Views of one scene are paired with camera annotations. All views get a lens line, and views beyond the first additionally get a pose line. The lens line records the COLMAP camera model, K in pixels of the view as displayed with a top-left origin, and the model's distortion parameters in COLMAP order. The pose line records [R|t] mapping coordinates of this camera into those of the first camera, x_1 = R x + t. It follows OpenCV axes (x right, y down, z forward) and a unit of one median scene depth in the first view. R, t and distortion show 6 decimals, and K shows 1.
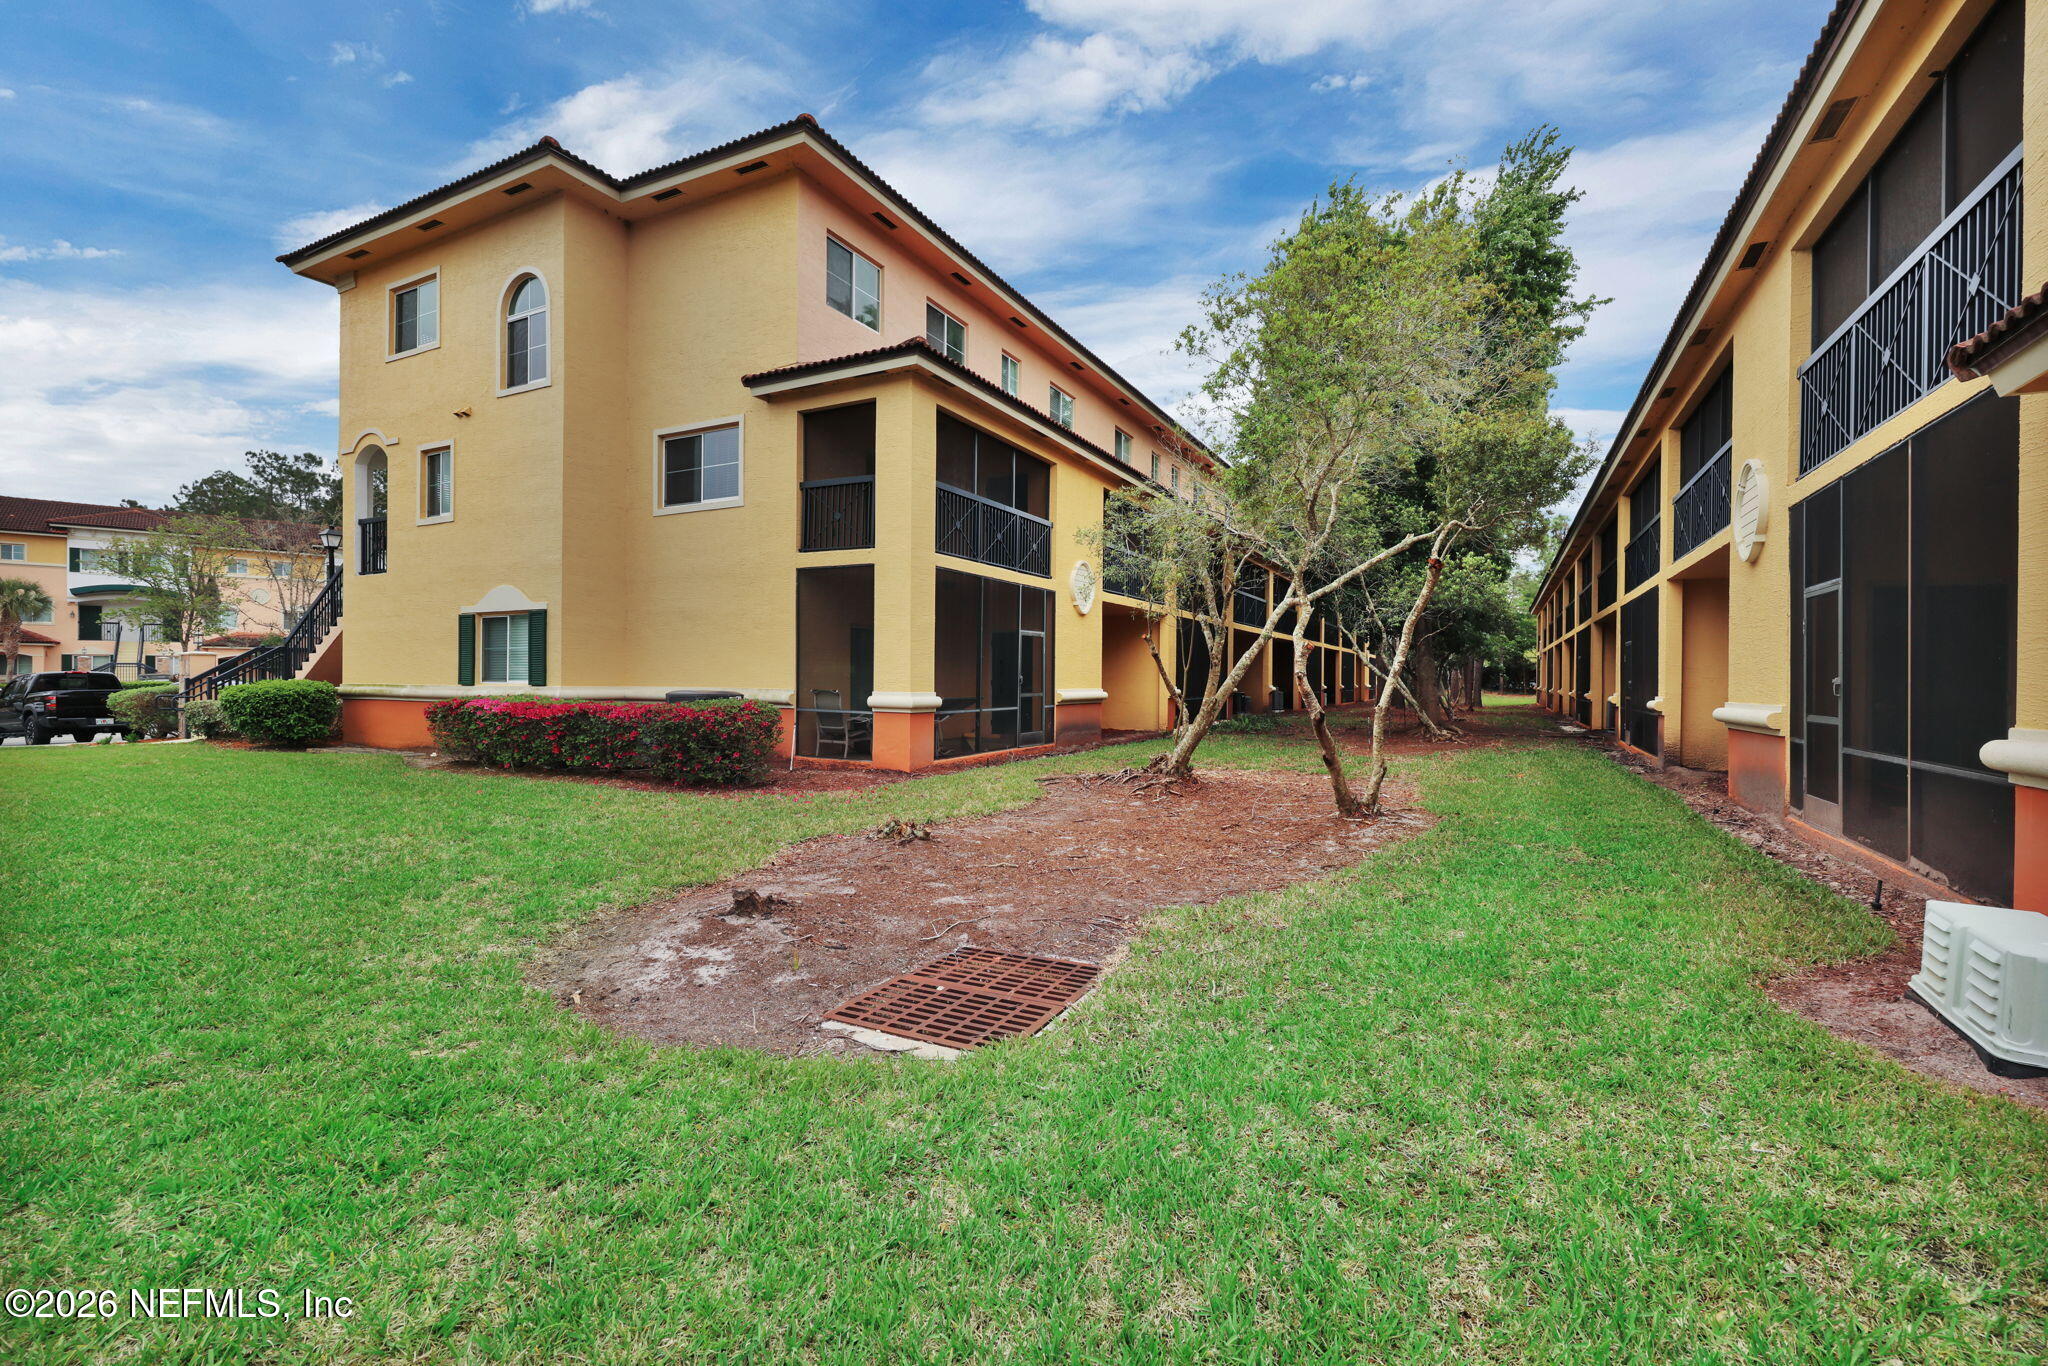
lens RADIAL K [[827.7, 0, 1027.9], [0, 827.7, 678.4], [0, 0, 1]] dist [-0.000821, -0.000073]
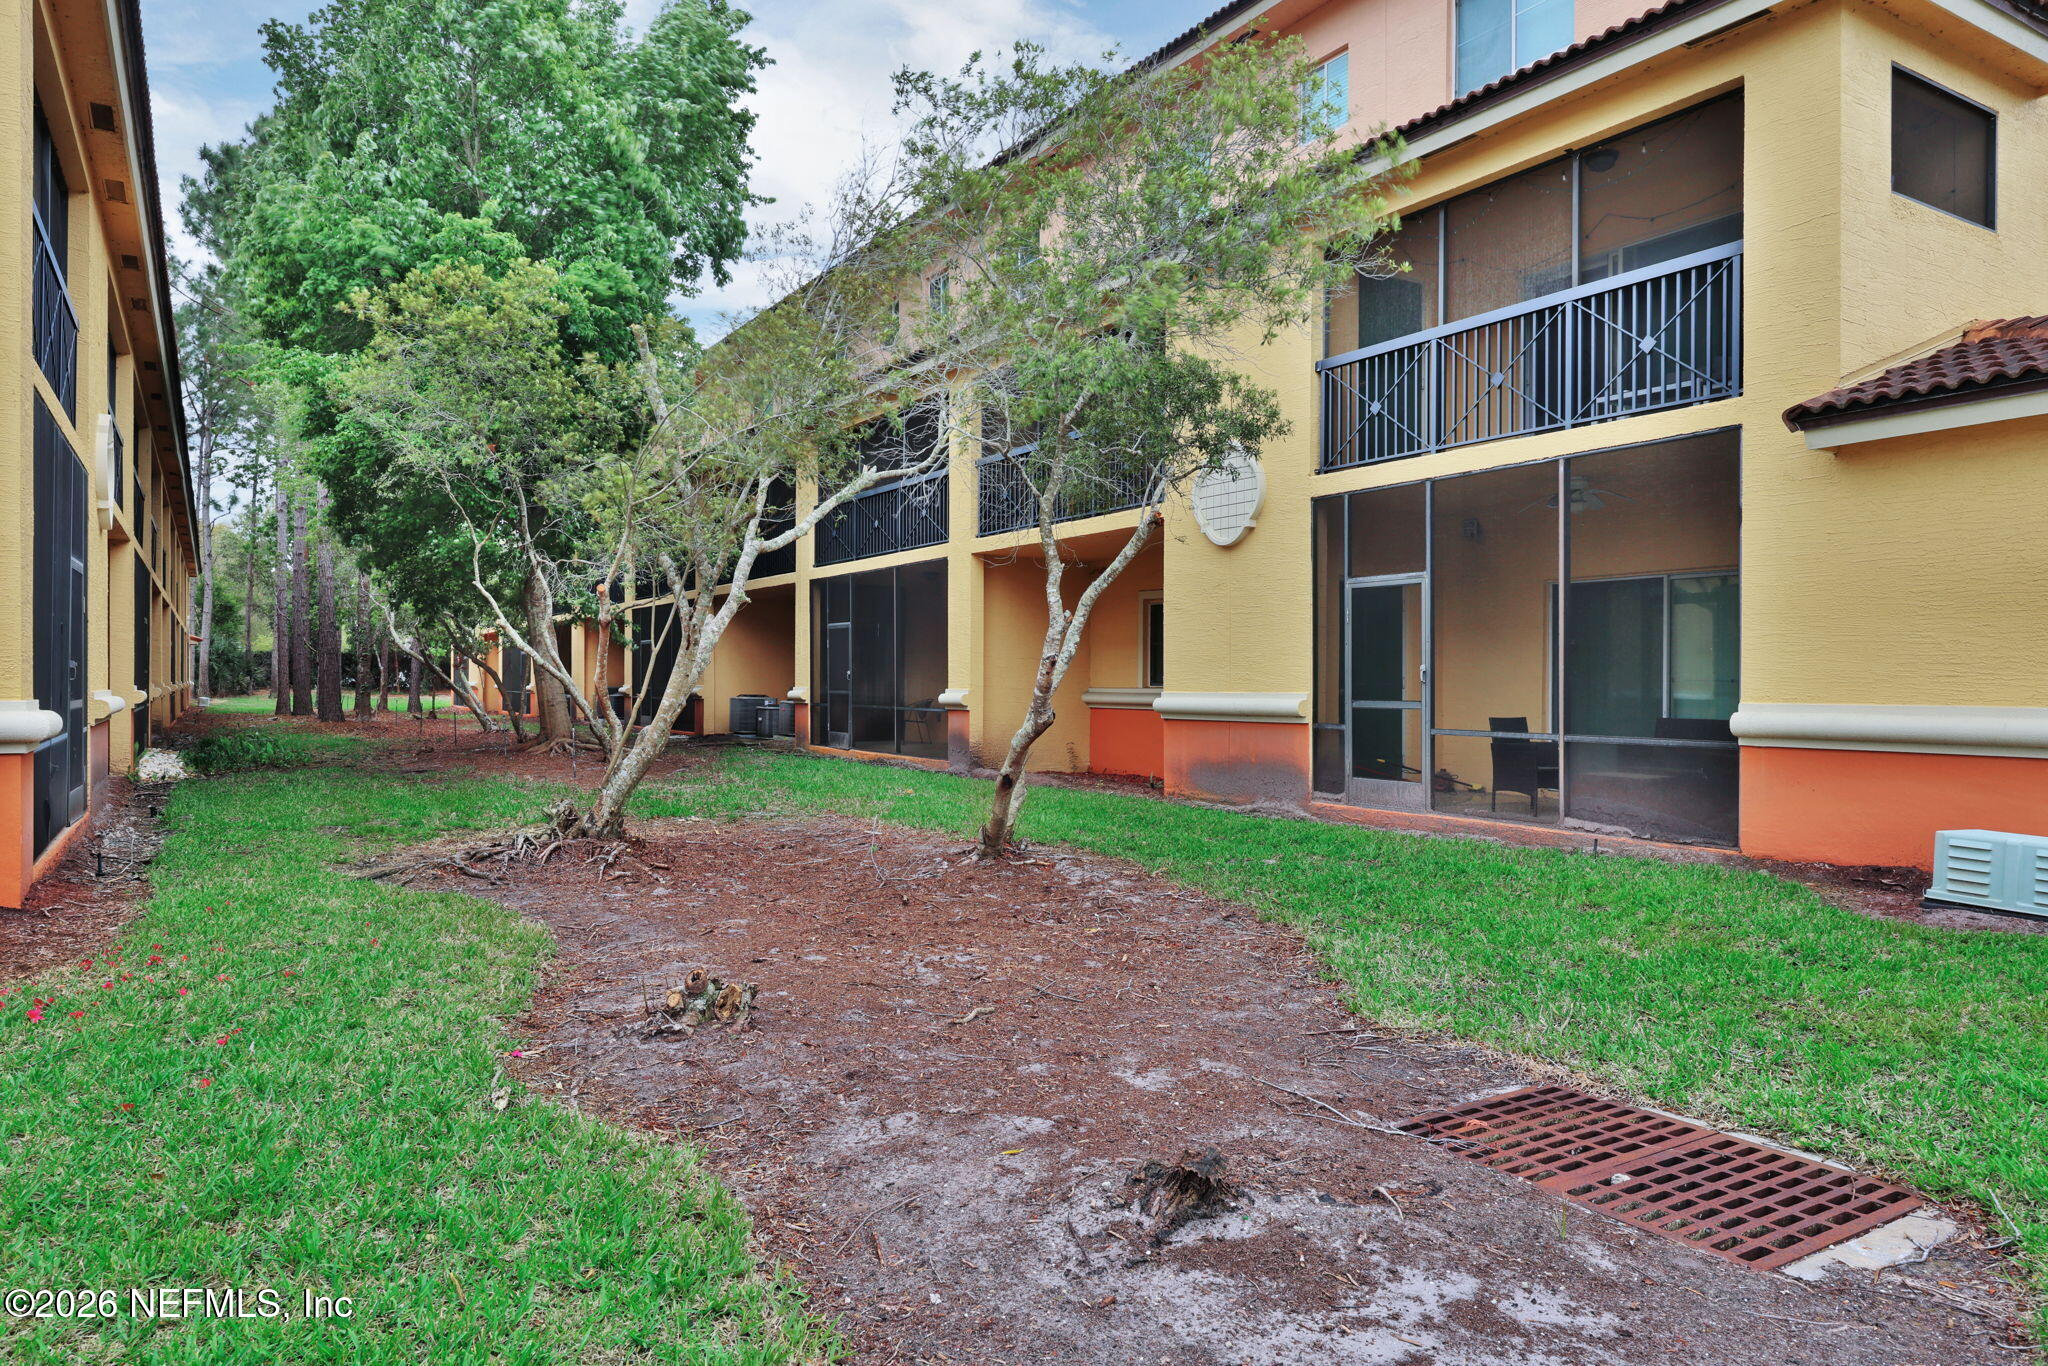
lens RADIAL K [[1239.8, 0, 1023.5], [0, 1239.8, 671.6], [0, 0, 1]] dist [-0.001696, -0.001039]
pose [[0.577019, -0.003426, 0.816724, -1.062731], [0.003086, 0.999993, 0.002014, 0.005164], [-0.816725, 0.001358, 0.577026, 0.817651]]
